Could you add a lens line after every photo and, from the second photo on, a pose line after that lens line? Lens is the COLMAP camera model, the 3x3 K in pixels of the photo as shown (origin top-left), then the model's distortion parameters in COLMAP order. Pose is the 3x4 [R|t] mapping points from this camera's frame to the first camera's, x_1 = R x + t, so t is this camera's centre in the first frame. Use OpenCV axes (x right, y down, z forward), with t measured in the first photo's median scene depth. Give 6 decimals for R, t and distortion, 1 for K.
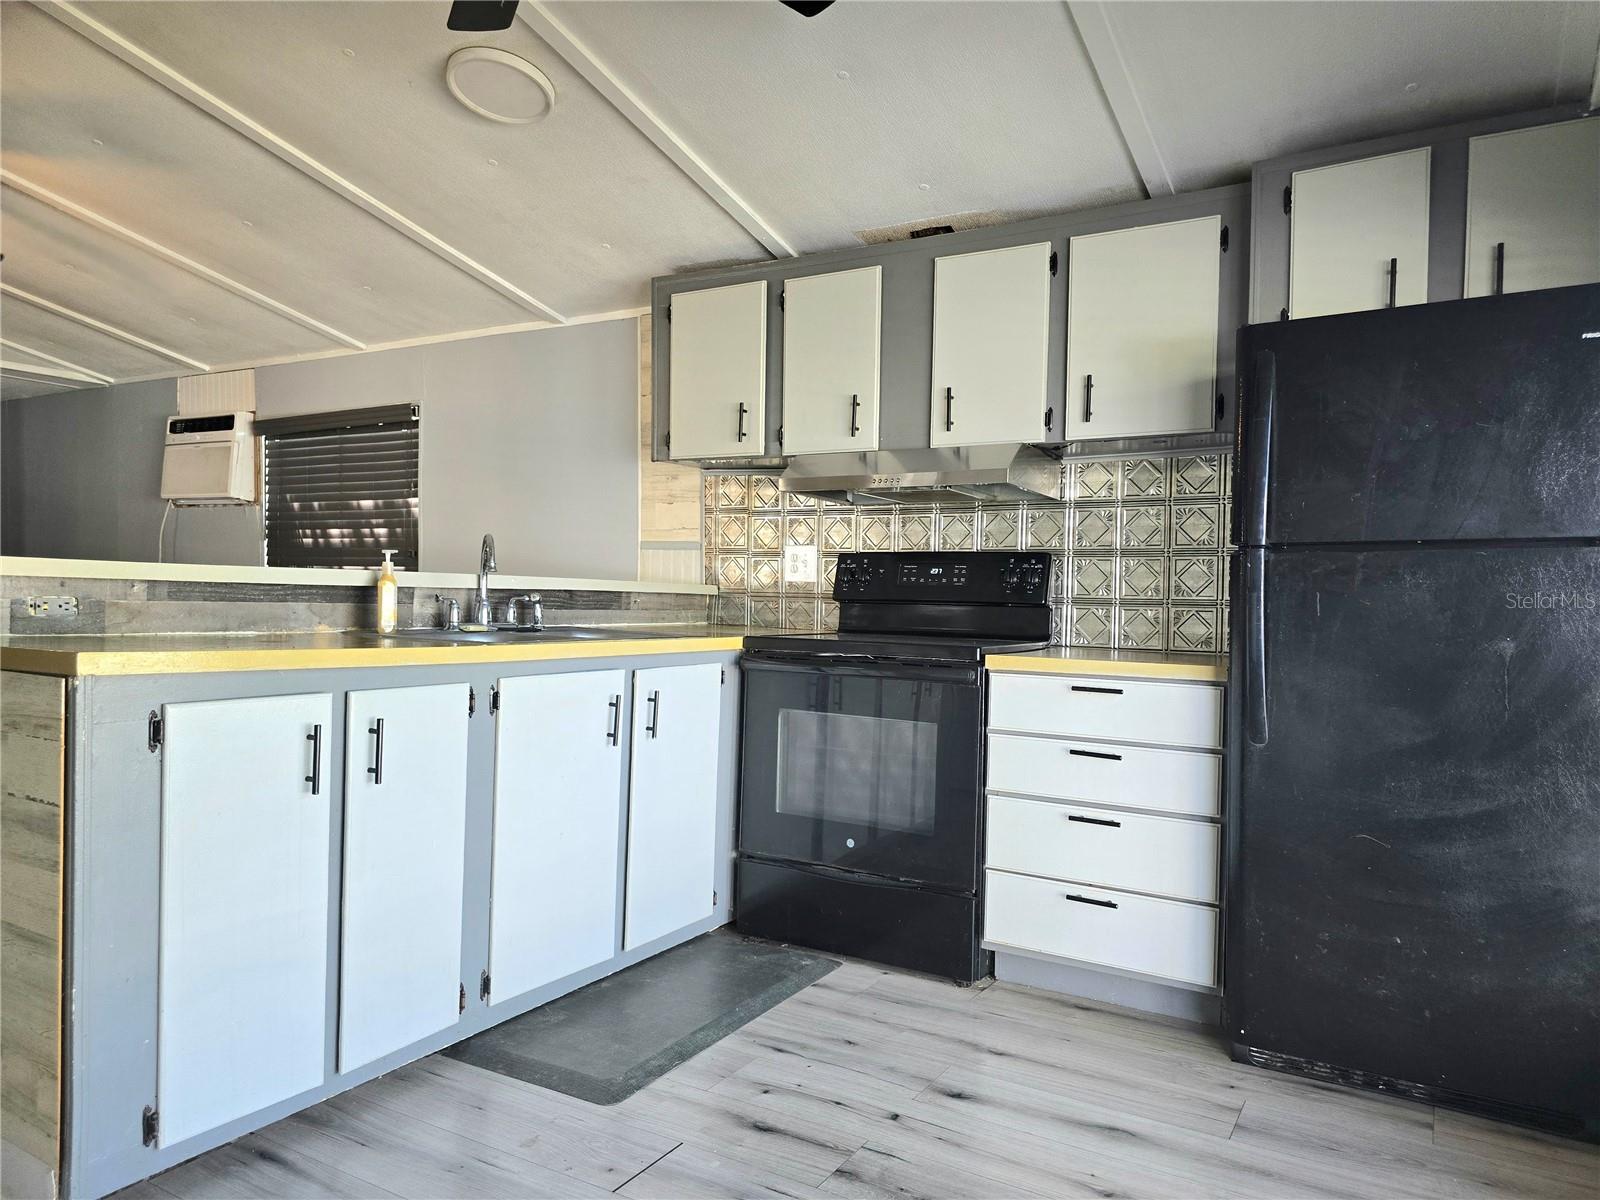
lens RADIAL K [[1064.6, 0, 800.0], [0, 1064.6, 600.0], [0, 0, 1]] dist [0.004519, 0.001882]
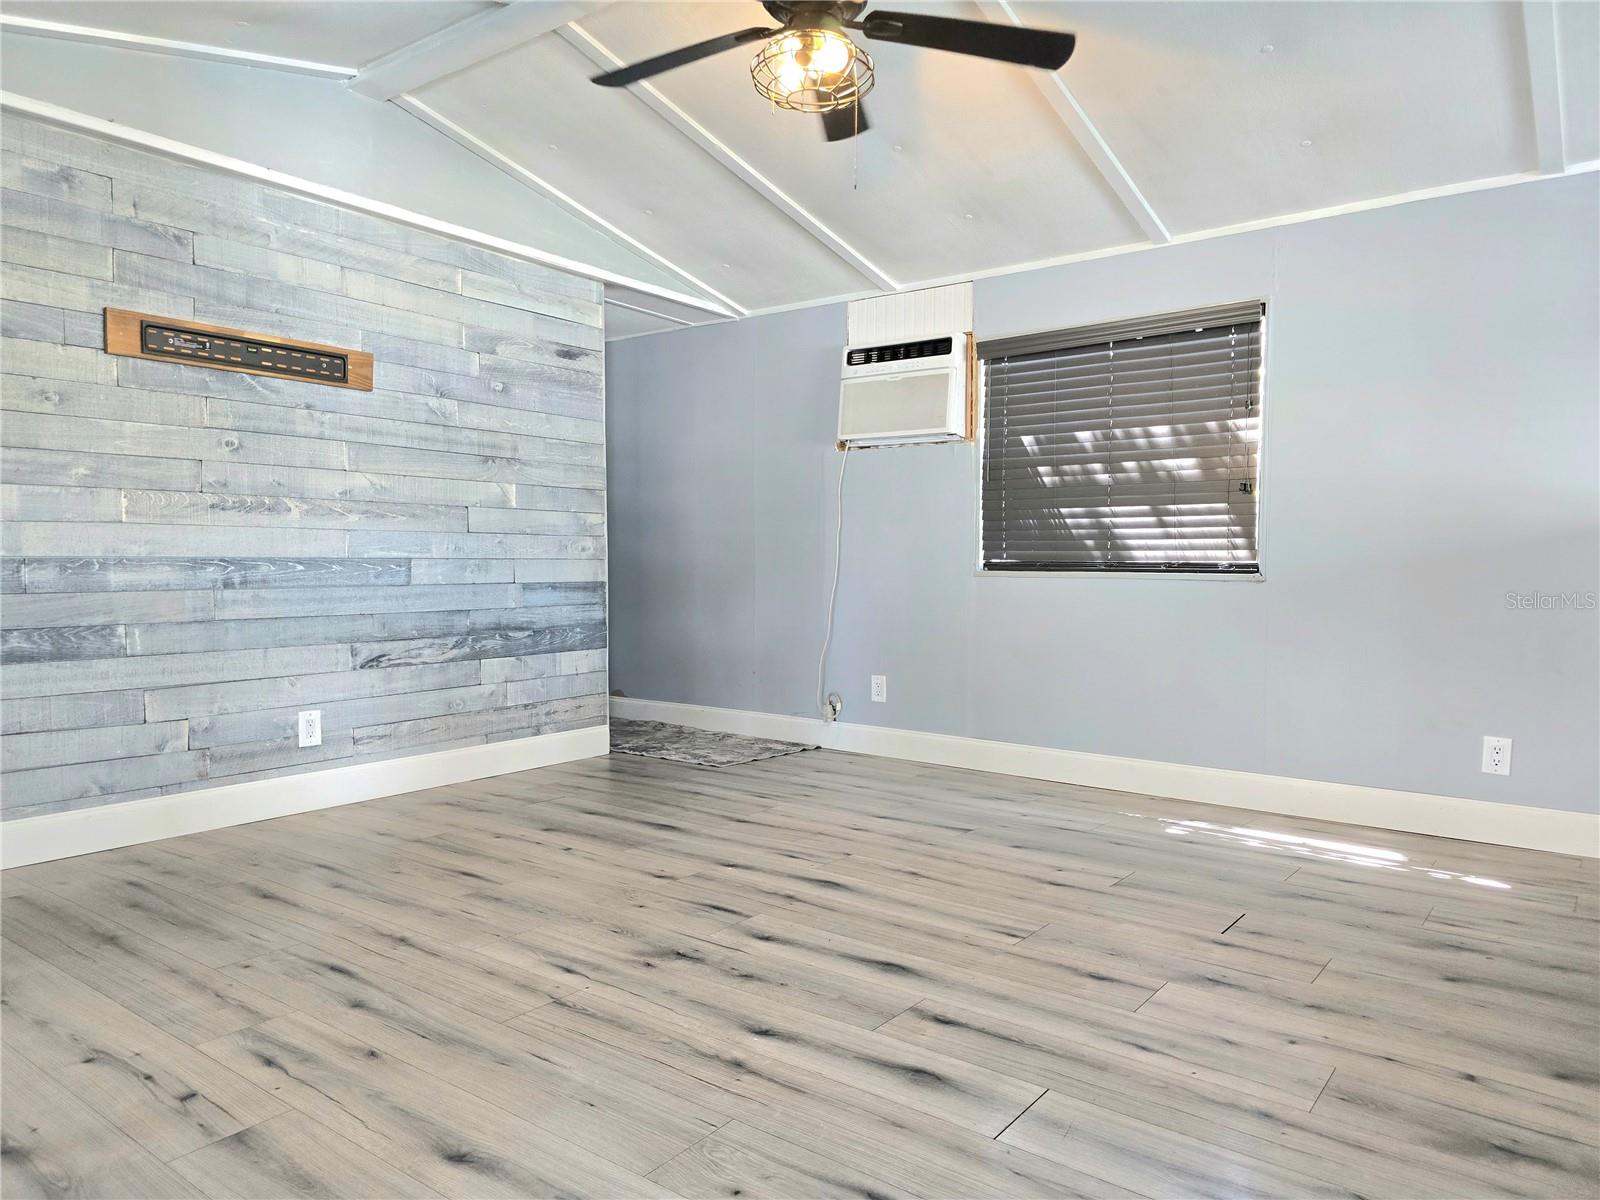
lens RADIAL K [[1059.9, 0, 798.1], [0, 1059.9, 552.7], [0, 0, 1]] dist [0.076835, 0.001017]
pose [[0.992144, -0.024774, -0.122626, -0.547615], [0.023923, 0.999678, -0.008412, 0.004972], [0.122795, 0.005412, 0.992417, 0.129288]]
